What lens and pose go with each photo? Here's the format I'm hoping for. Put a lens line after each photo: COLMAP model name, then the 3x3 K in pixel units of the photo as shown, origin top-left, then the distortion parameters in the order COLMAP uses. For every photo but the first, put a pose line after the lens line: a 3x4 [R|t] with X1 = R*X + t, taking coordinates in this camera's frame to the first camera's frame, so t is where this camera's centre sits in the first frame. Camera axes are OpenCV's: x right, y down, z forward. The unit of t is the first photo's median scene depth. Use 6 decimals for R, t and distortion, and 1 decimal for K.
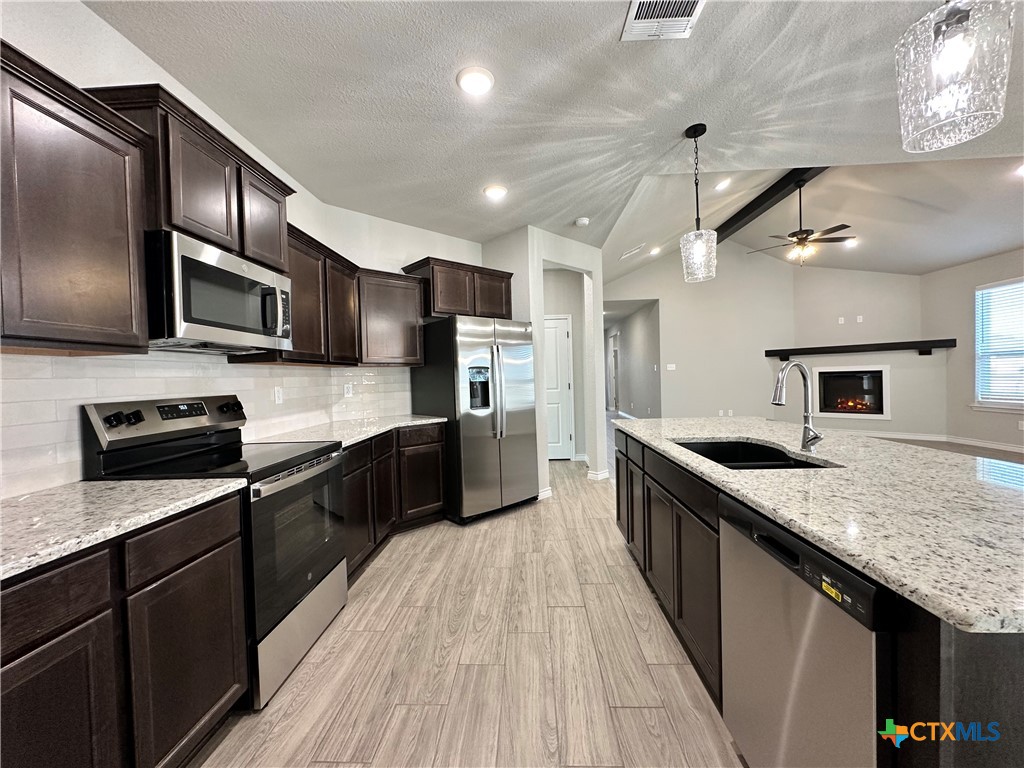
lens RADIAL K [[408.6, 0, 514.0], [0, 408.6, 383.4], [0, 0, 1]] dist [-0.009894, 0.002114]
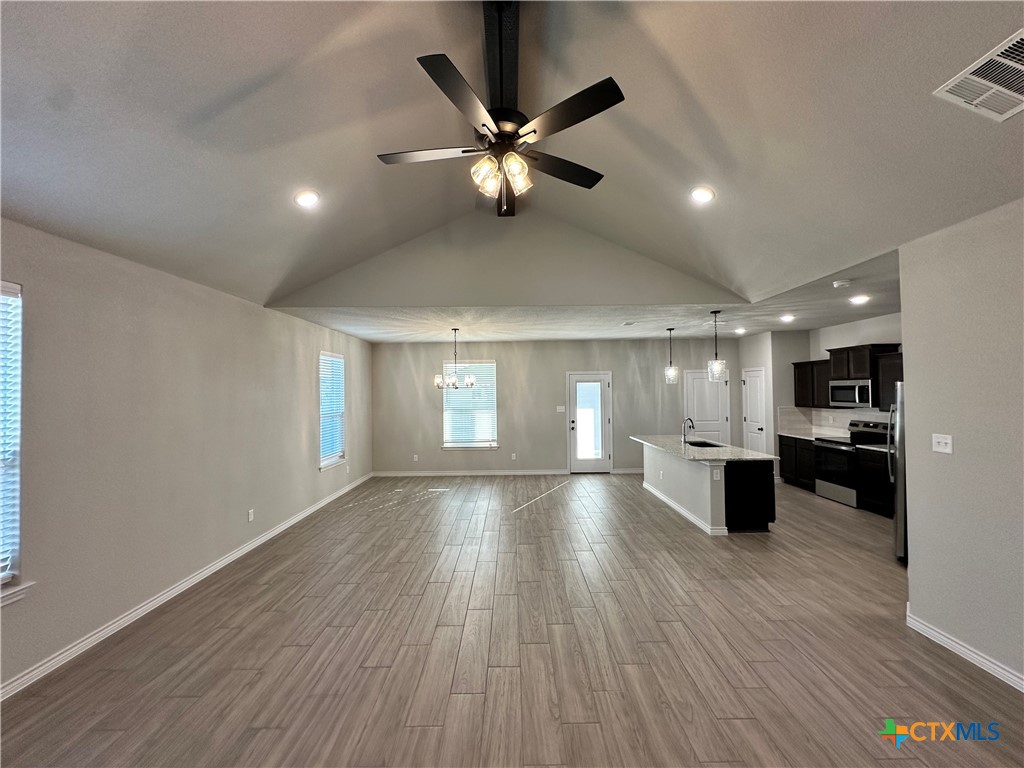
lens RADIAL K [[408.6, 0, 507.6], [0, 408.6, 383.0], [0, 0, 1]] dist [-0.009894, 0.002114]
pose [[-0.999052, 0.032066, -0.029435, 1.164071], [0.032114, 0.999484, -0.001172, -0.195982], [0.029382, -0.002117, -0.999566, 2.243515]]
